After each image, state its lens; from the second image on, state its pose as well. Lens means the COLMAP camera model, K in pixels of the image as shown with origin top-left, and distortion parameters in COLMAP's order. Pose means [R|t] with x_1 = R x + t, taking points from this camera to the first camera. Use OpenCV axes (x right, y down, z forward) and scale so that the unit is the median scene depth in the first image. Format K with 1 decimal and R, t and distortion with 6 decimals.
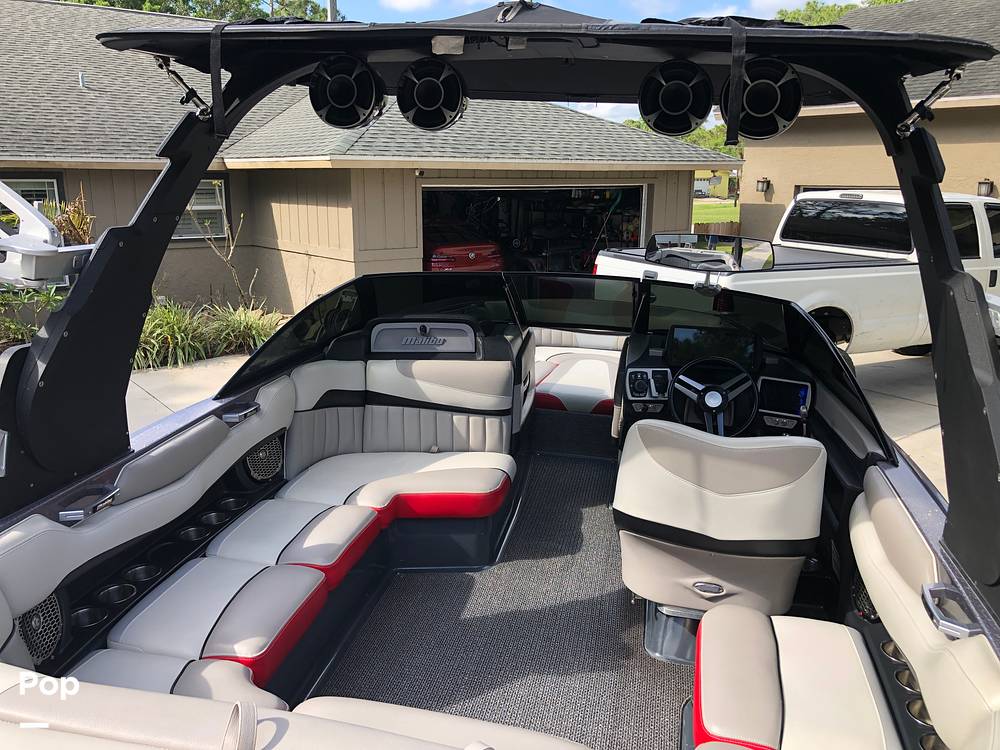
lens RADIAL K [[821.6, 0, 500.0], [0, 821.6, 375.0], [0, 0, 1]] dist [0.069696, -0.116357]
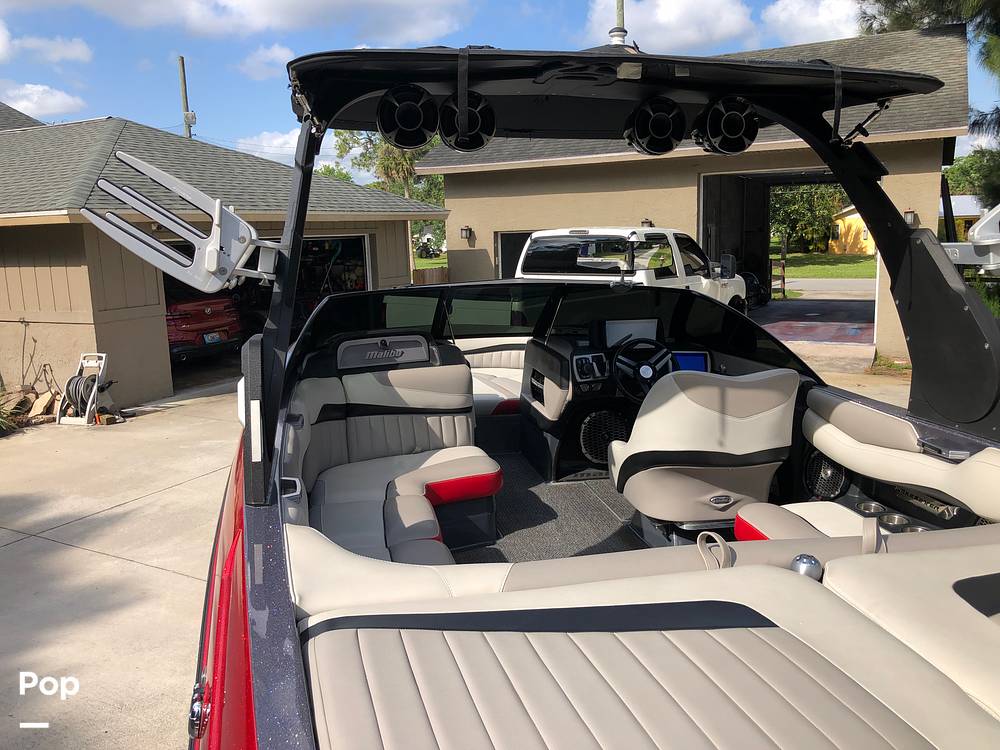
lens RADIAL K [[835.1, 0, 480.3], [0, 835.1, 385.7], [0, 0, 1]] dist [0.094143, -0.196418]
pose [[0.909491, -0.107168, 0.401672, -0.434402], [0.133419, 0.990336, -0.037869, 0.059008], [-0.393732, 0.088032, 0.915000, -0.048262]]
